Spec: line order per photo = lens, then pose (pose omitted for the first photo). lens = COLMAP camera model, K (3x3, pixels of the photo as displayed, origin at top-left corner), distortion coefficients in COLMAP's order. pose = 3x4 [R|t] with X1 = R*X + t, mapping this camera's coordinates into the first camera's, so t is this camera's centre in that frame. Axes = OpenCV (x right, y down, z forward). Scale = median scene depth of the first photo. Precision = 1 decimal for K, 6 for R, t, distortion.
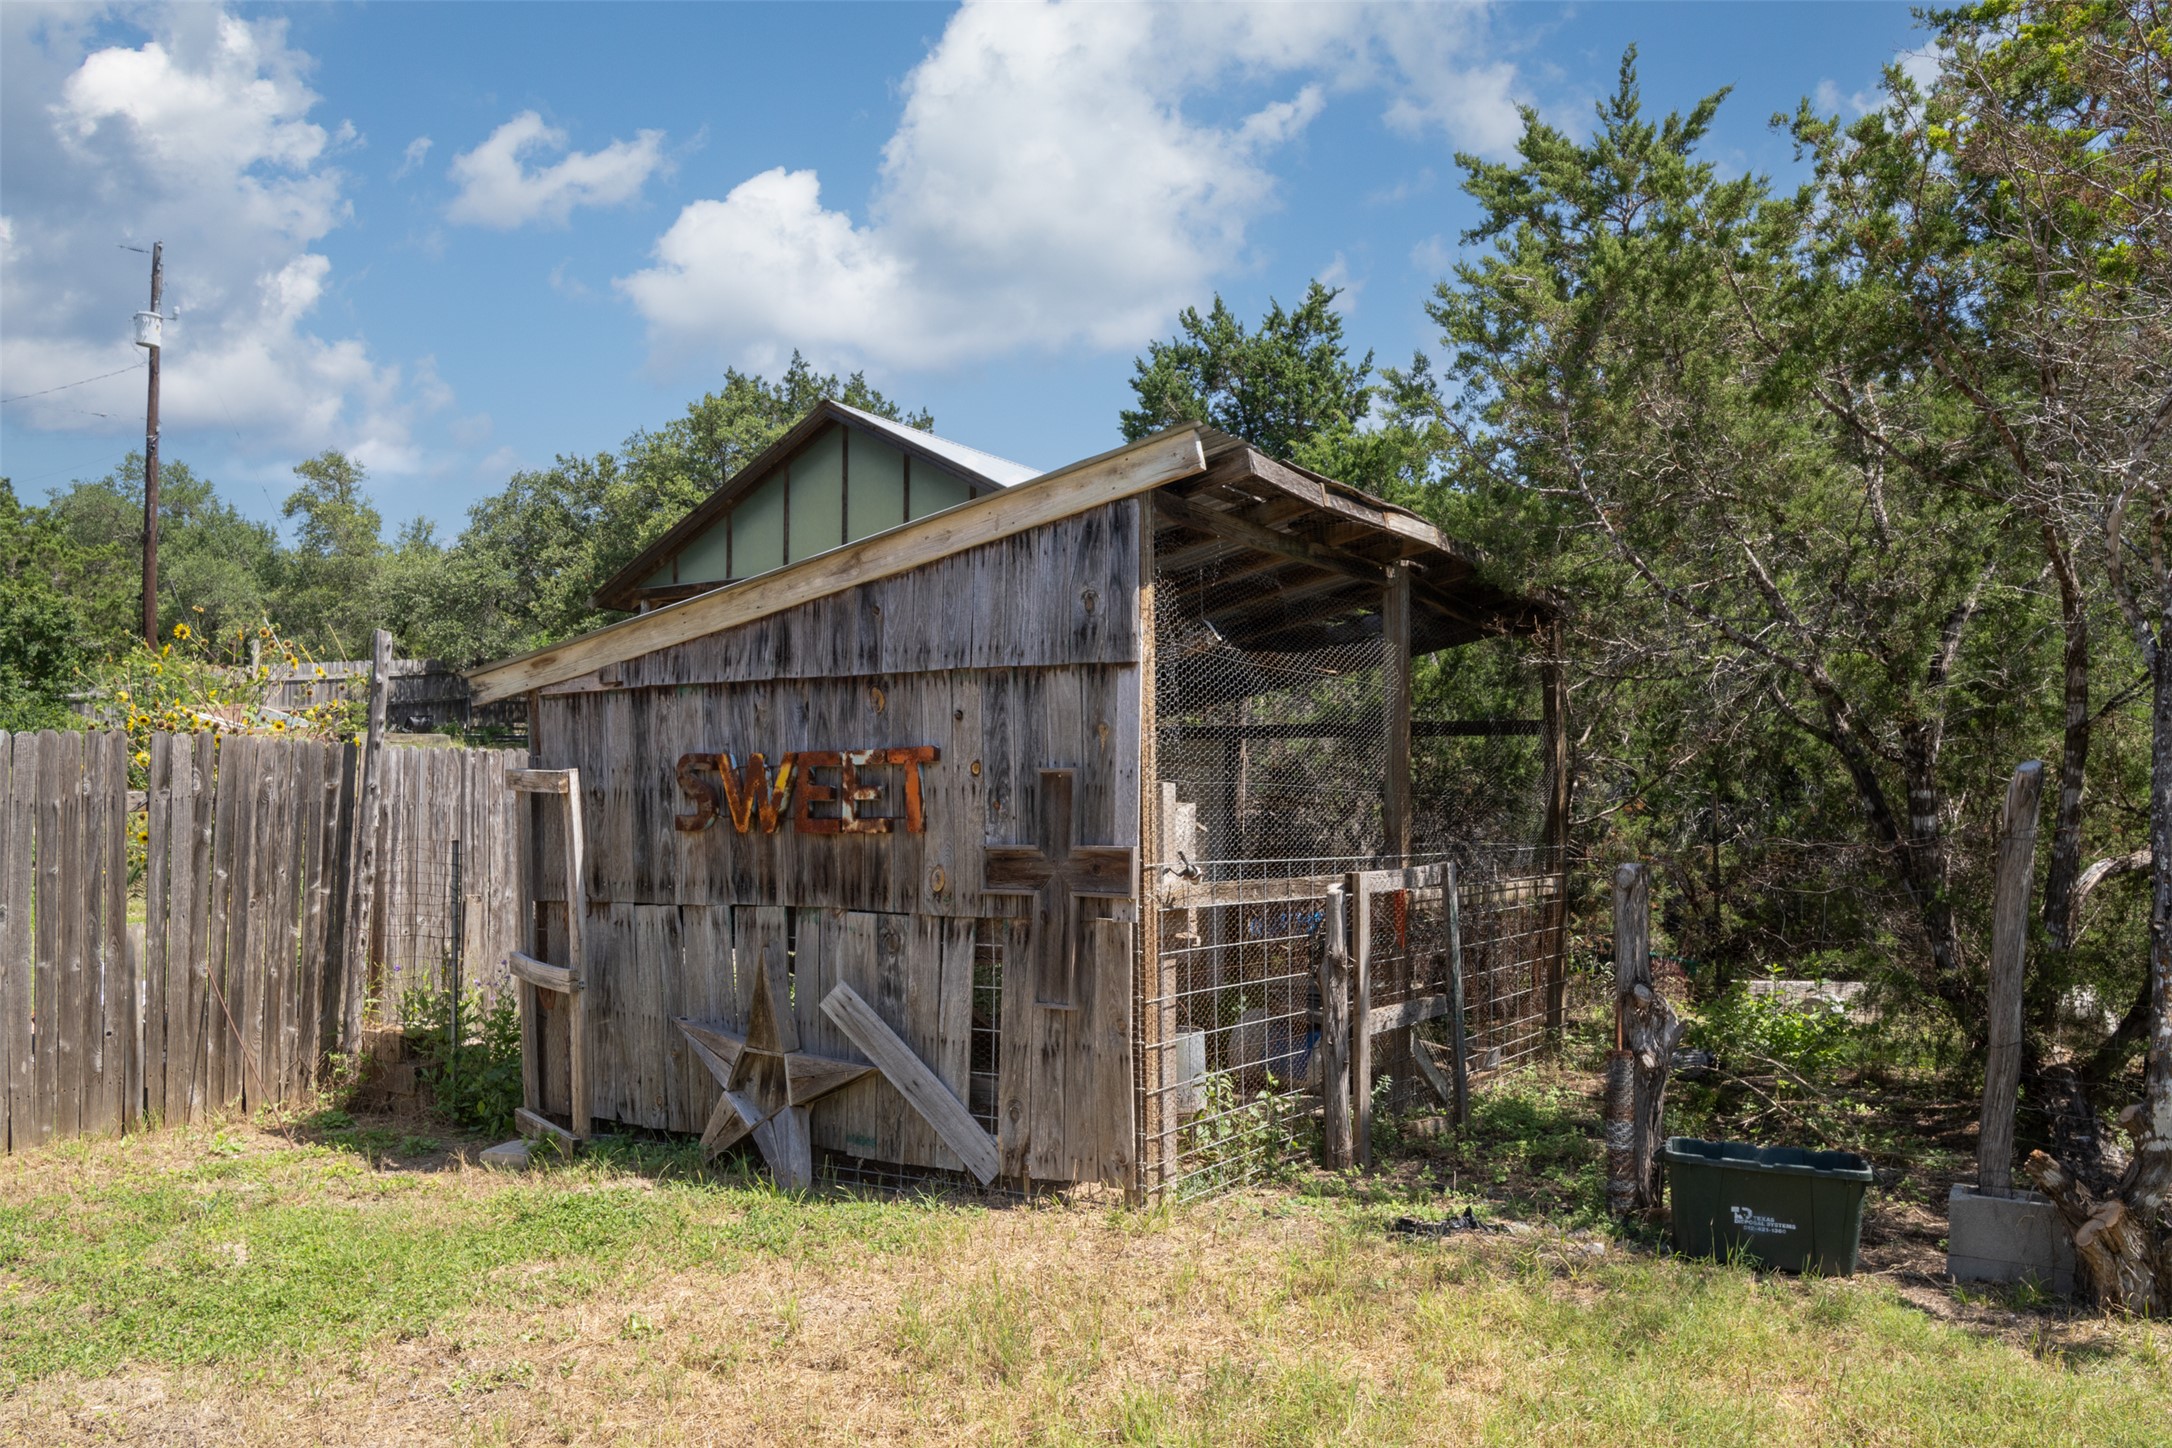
lens RADIAL K [[1640.0, 0, 1086.4], [0, 1640.0, 809.4], [0, 0, 1]] dist [-0.004755, -0.001653]
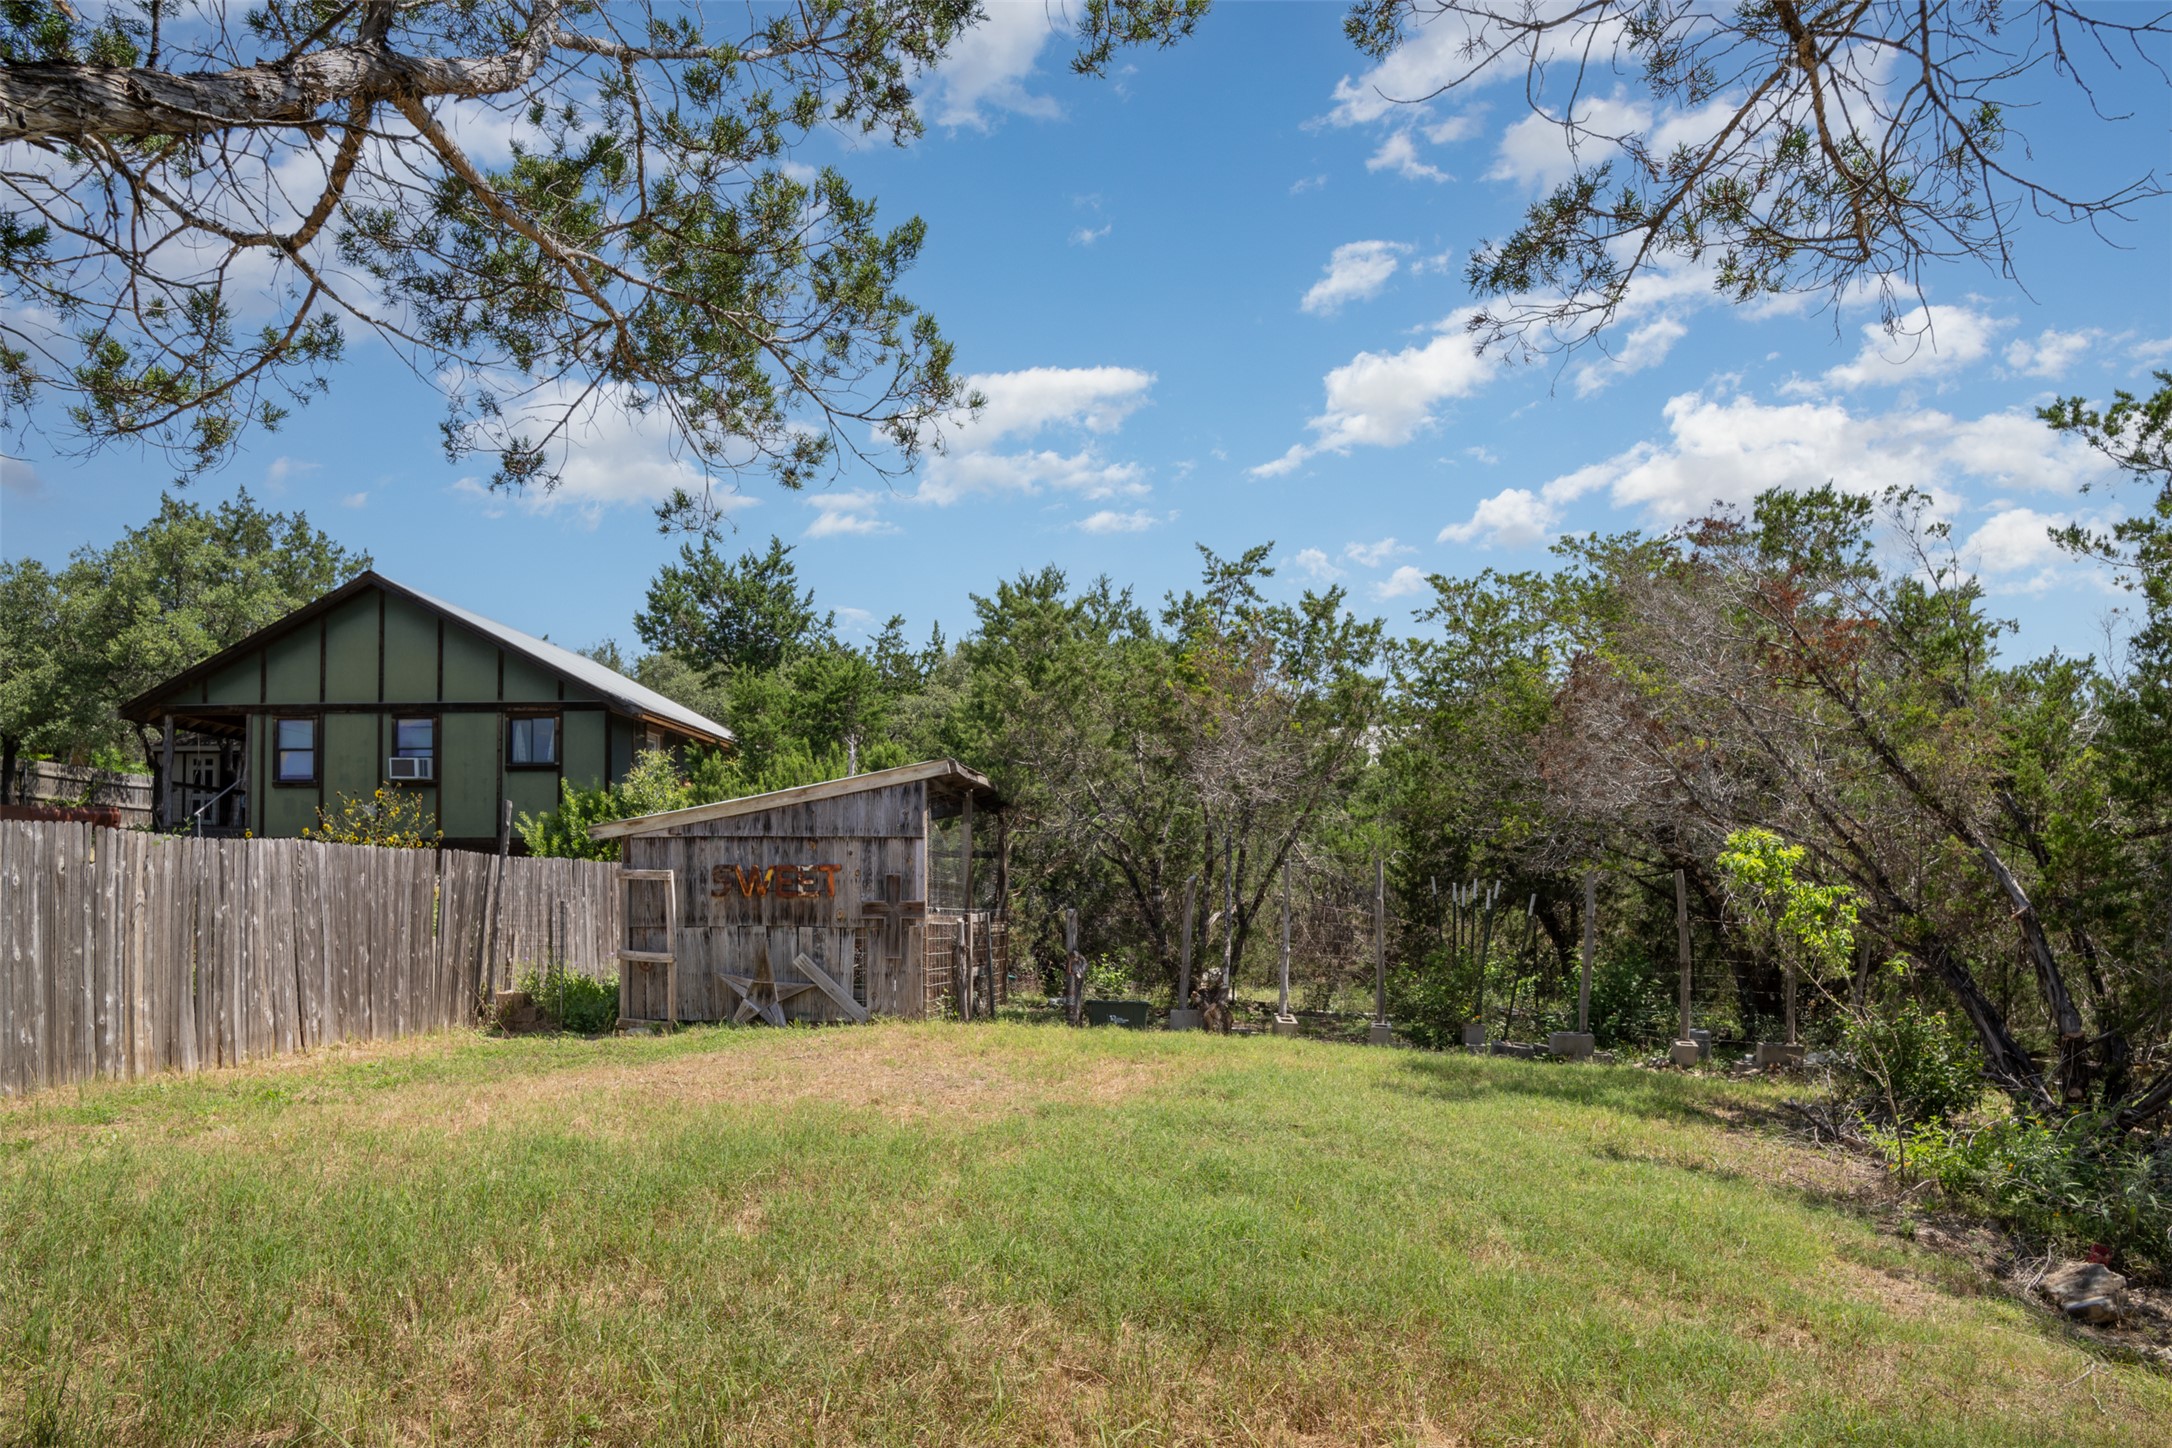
lens RADIAL K [[1640.0, 0, 1086.4], [0, 1640.0, 809.4], [0, 0, 1]] dist [-0.004755, -0.001653]
pose [[0.898370, 0.030645, 0.438169, -0.852506], [-0.005245, 0.998241, -0.059062, 0.026550], [-0.439208, 0.050761, 0.896950, -1.498411]]
